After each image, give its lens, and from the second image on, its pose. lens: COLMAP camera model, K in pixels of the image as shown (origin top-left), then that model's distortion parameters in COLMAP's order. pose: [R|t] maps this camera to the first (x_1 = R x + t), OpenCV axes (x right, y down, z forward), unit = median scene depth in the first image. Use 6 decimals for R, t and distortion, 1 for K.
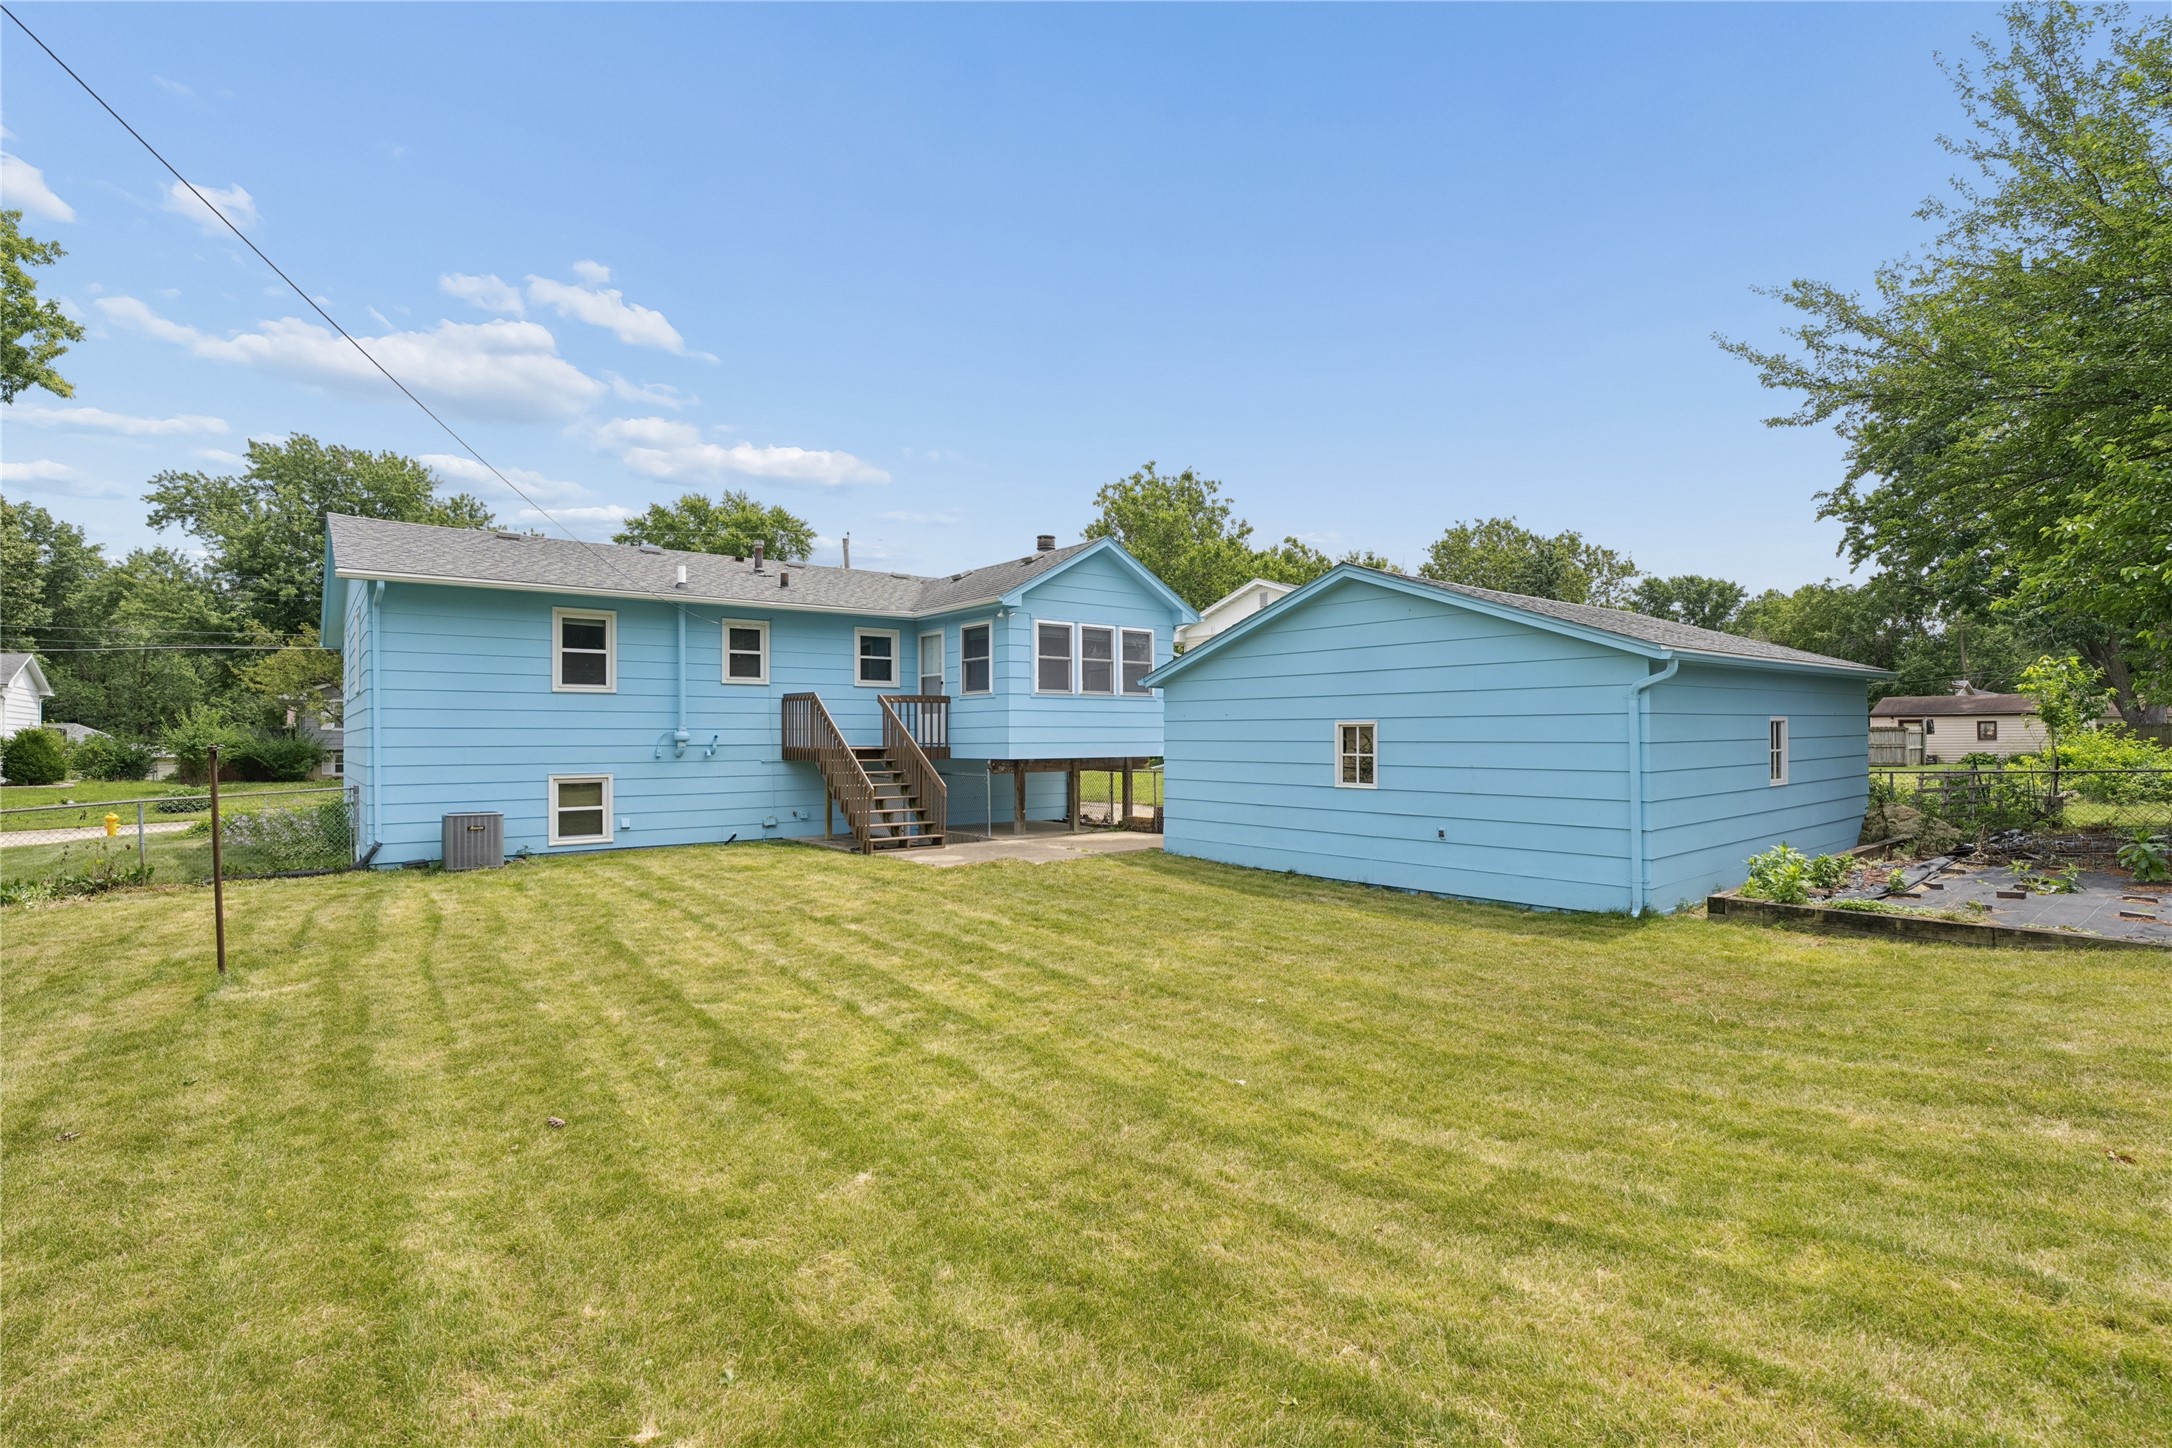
lens RADIAL K [[992.8, 0, 1084.9], [0, 992.8, 725.0], [0, 0, 1]] dist [-0.043779, 0.021137]
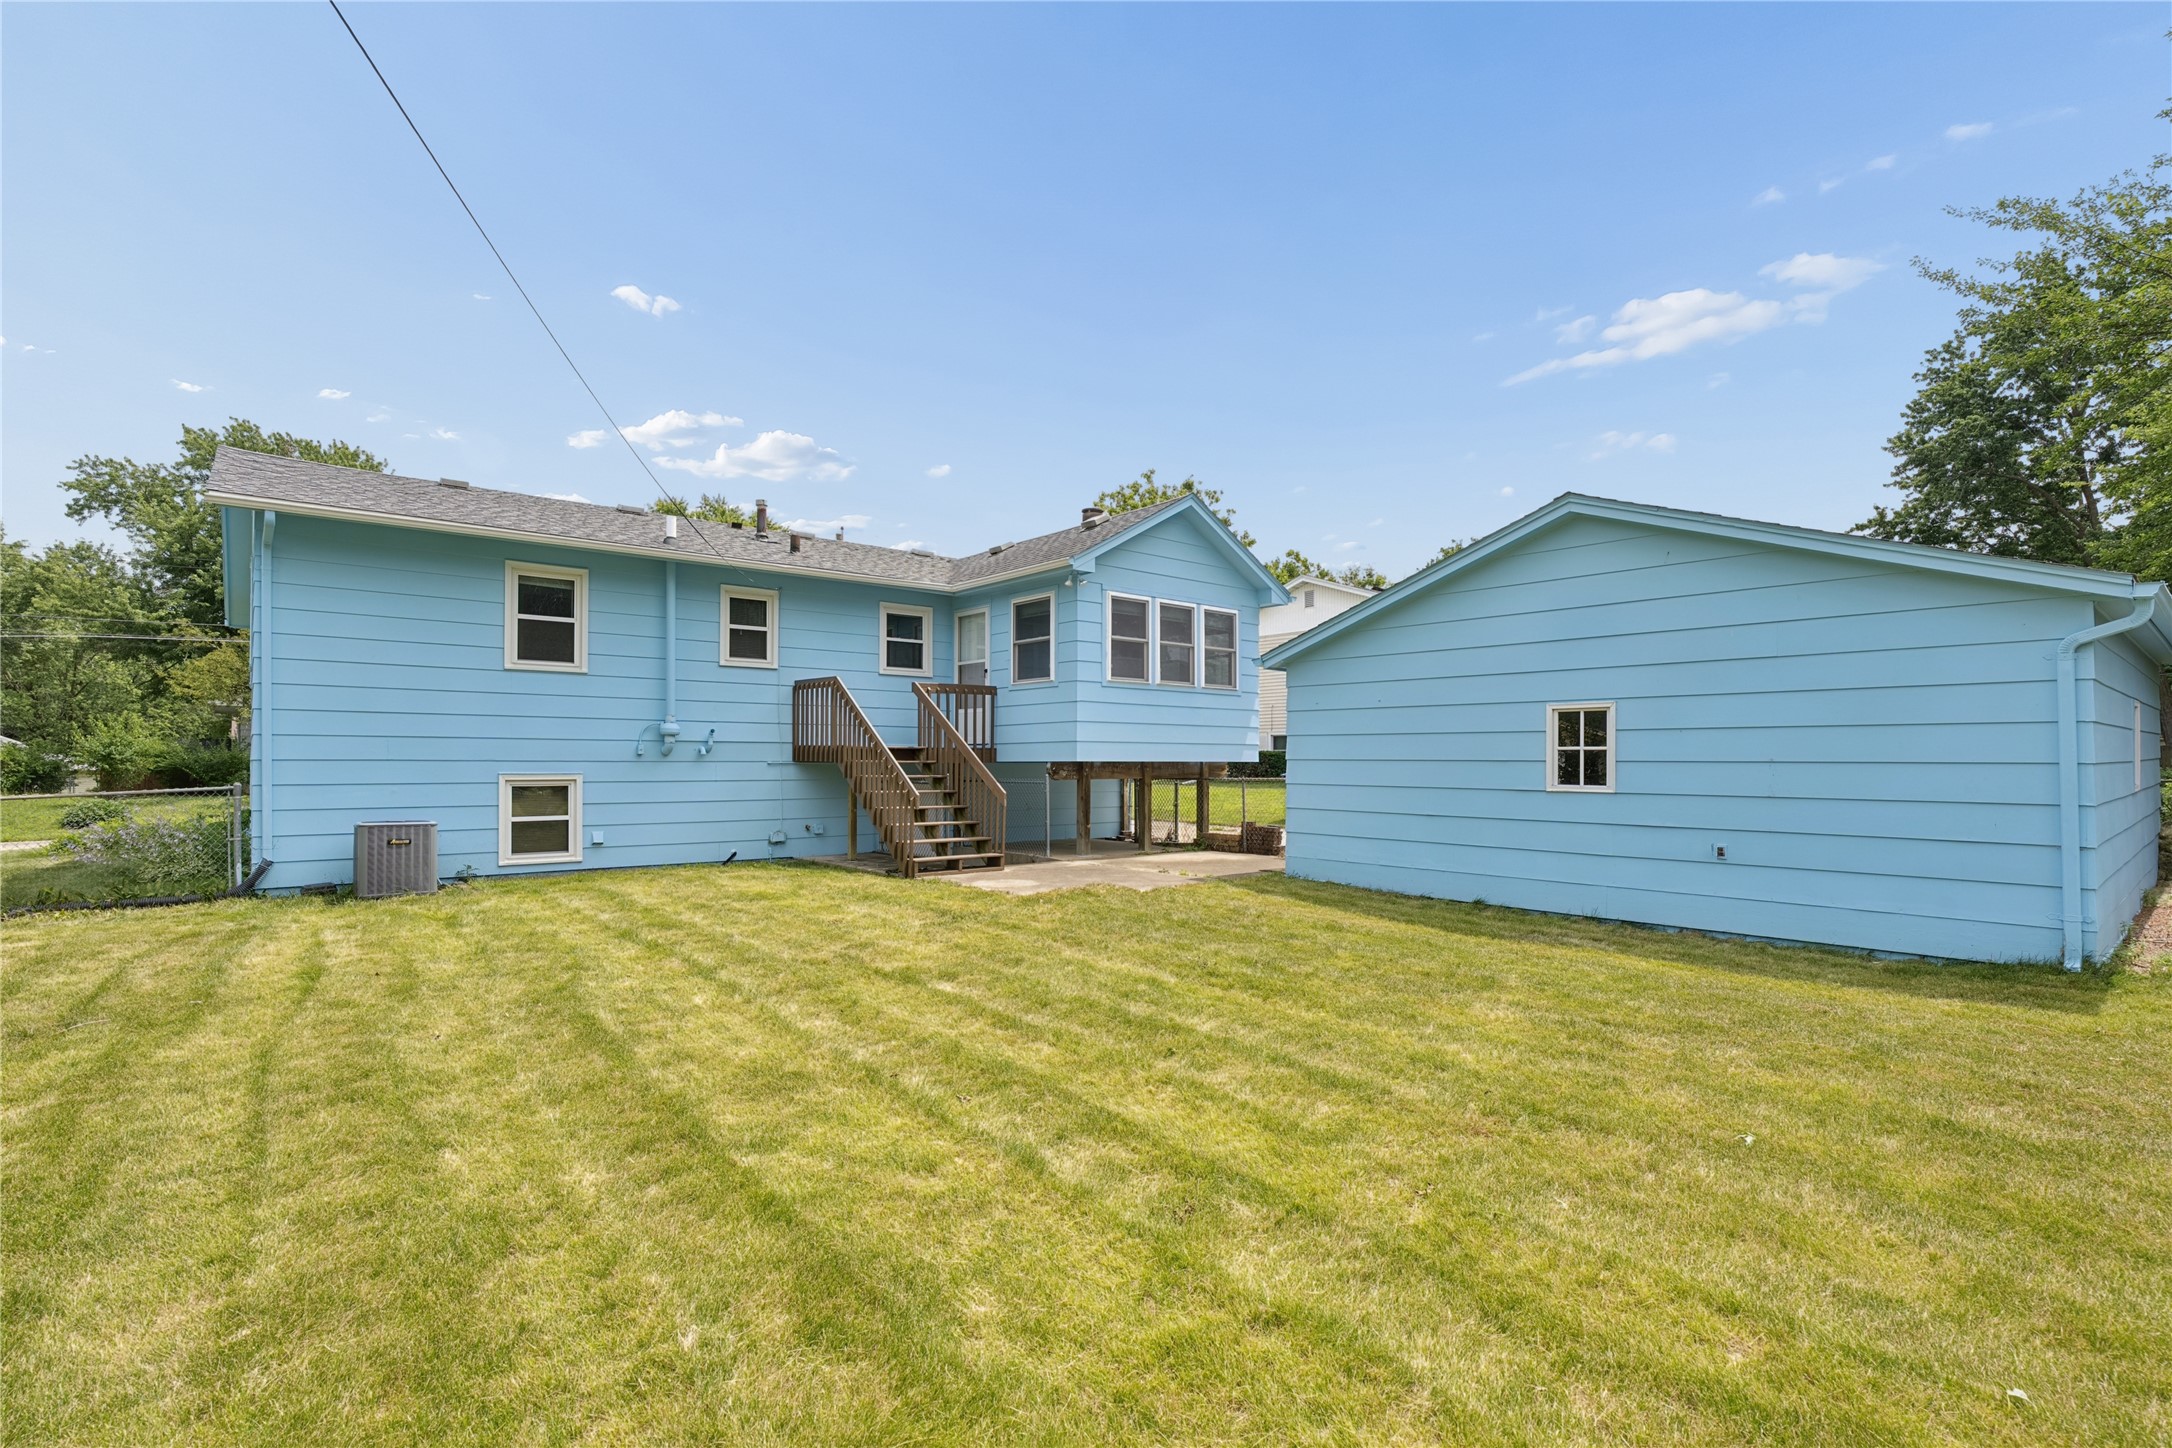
lens RADIAL K [[987.0, 0, 1084.4], [0, 987.0, 751.1], [0, 0, 1]] dist [-0.042355, 0.020191]
pose [[0.999591, 0.006879, 0.027760, -0.103571], [-0.006936, 0.999974, 0.001955, 0.027480], [-0.027746, -0.002147, 0.999613, 0.214440]]
